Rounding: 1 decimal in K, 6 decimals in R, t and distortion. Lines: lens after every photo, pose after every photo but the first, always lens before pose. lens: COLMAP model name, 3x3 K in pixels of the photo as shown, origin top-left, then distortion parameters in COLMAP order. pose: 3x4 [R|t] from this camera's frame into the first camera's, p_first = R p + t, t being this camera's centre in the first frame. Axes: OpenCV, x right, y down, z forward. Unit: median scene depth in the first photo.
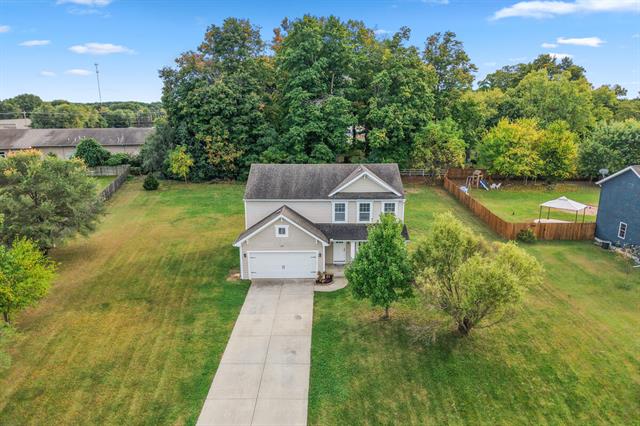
lens RADIAL K [[424.3, 0, 321.4], [0, 424.3, 223.0], [0, 0, 1]] dist [0.043925, -0.051327]
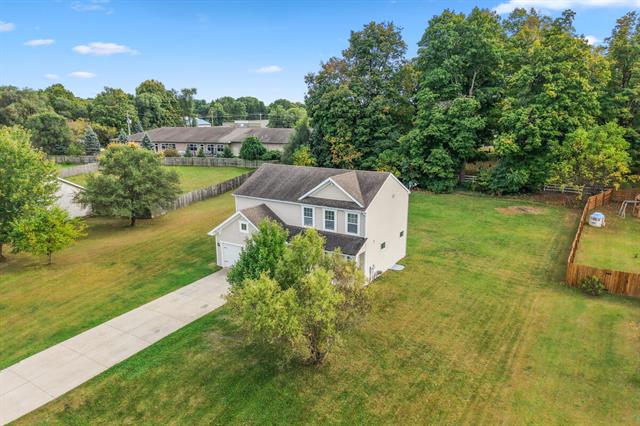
lens RADIAL K [[424.3, 0, 321.4], [0, 424.3, 223.0], [0, 0, 1]] dist [0.043925, -0.051327]
pose [[0.854606, 0.131699, -0.502298, 0.269902], [-0.133869, 0.990484, 0.031933, -0.022482], [0.501724, 0.039952, 0.864105, 0.079617]]
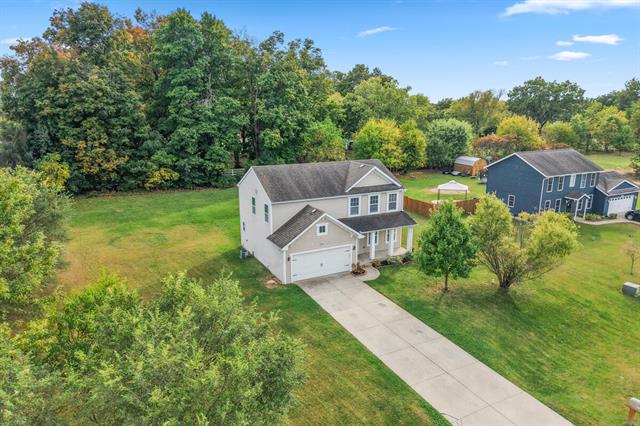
lens RADIAL K [[424.3, 0, 321.4], [0, 424.3, 223.0], [0, 0, 1]] dist [0.043925, -0.051327]
pose [[0.885269, -0.116044, 0.450370, -0.245190], [0.117735, 0.992746, 0.024370, -0.009359], [-0.449931, 0.031451, 0.892509, 0.042892]]
